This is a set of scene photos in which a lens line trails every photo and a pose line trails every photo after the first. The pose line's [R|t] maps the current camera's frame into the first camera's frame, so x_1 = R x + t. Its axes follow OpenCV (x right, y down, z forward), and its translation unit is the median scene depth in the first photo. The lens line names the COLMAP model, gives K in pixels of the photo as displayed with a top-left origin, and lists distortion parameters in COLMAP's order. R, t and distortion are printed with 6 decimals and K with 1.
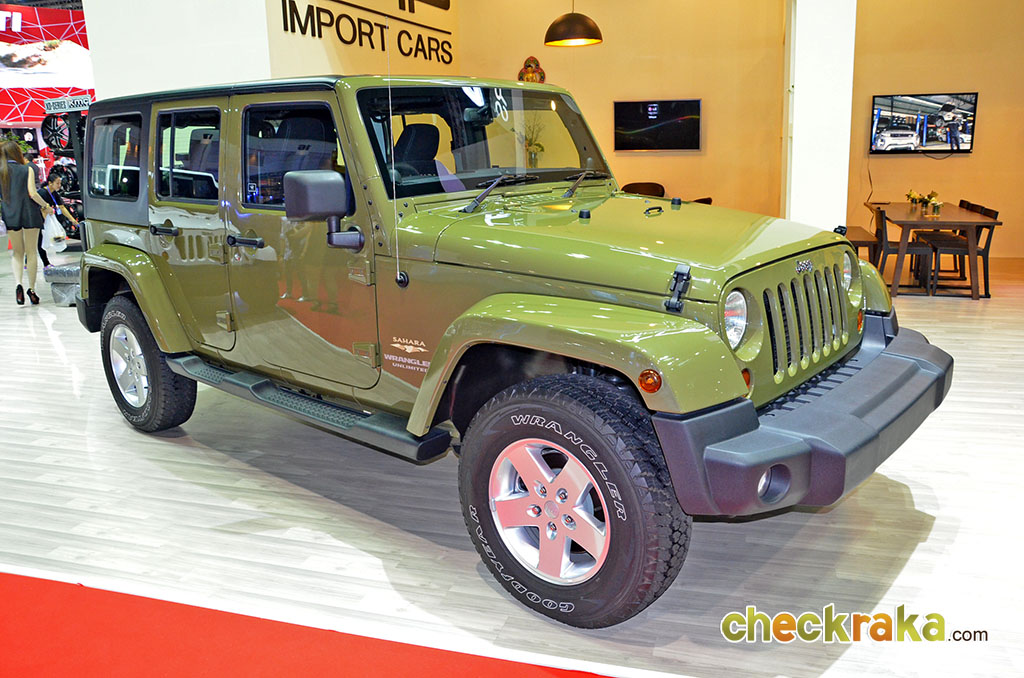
lens RADIAL K [[790.4, 0, 497.7], [0, 790.4, 340.0], [0, 0, 1]] dist [-0.036423, 0.004232]
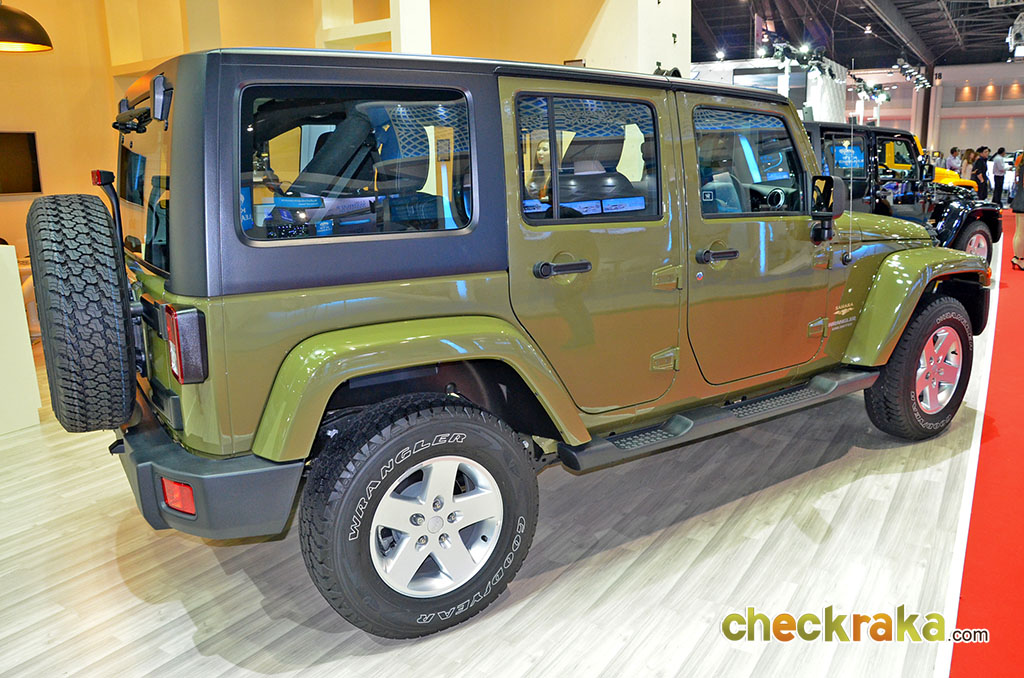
lens RADIAL K [[790.4, 0, 497.7], [0, 790.4, 340.0], [0, 0, 1]] dist [-0.036423, 0.004232]
pose [[0.236189, -0.170393, 0.956651, -1.199317], [0.240571, 0.964110, 0.112326, -0.181917], [-0.941457, 0.203612, 0.268704, 0.958560]]
